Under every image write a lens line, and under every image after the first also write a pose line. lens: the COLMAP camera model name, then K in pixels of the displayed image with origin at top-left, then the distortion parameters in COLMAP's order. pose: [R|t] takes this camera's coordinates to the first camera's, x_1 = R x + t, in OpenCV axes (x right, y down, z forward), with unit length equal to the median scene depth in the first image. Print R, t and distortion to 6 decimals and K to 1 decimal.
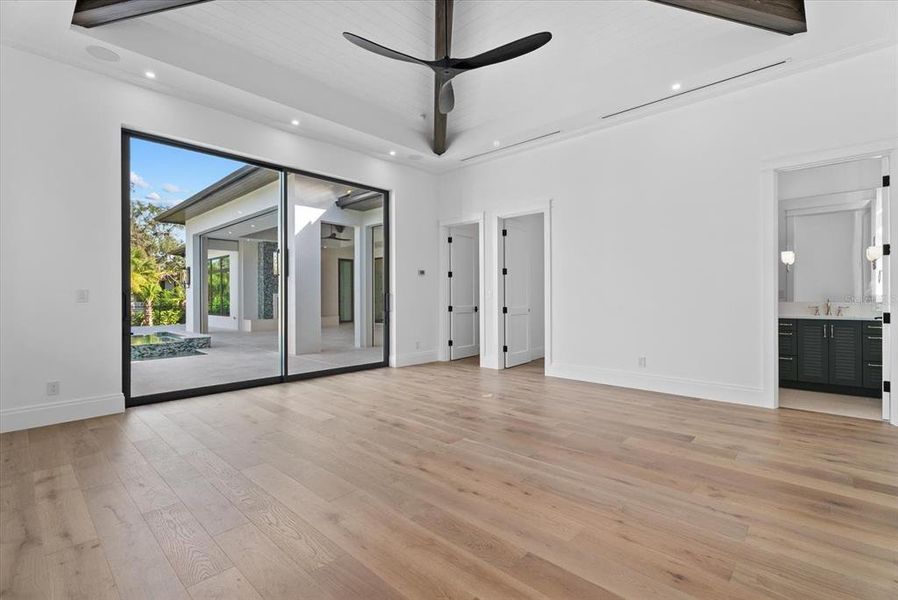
lens RADIAL K [[411.7, 0, 456.3], [0, 411.7, 299.2], [0, 0, 1]] dist [-0.000596, -0.000829]
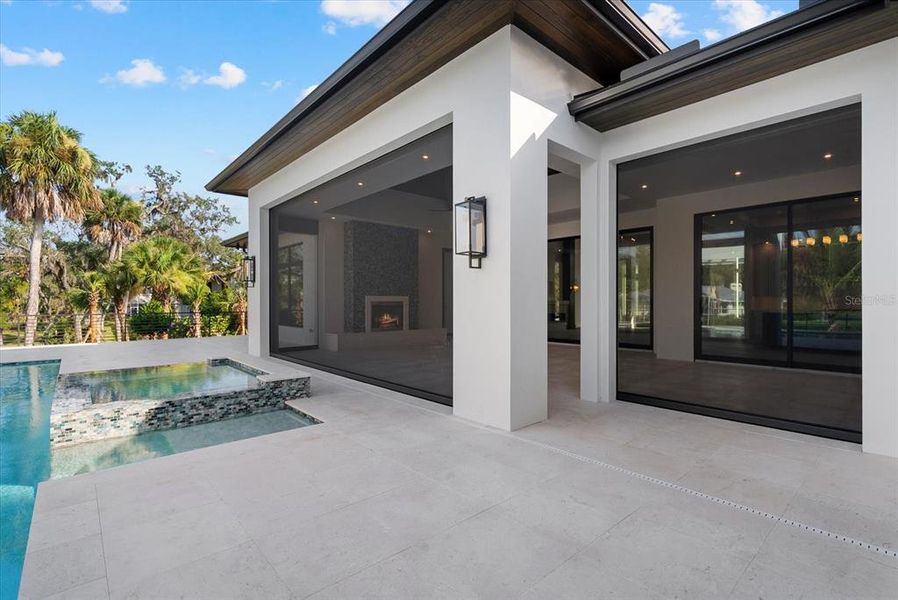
lens RADIAL K [[416.1, 0, 449.0], [0, 416.1, 302.0], [0, 0, 1]] dist [-0.002371, 0.000508]
pose [[0.995766, 0.002916, -0.091880, -0.185993], [-0.003055, 0.999994, -0.001376, -0.001929], [0.091876, 0.001651, 0.995769, 0.242794]]
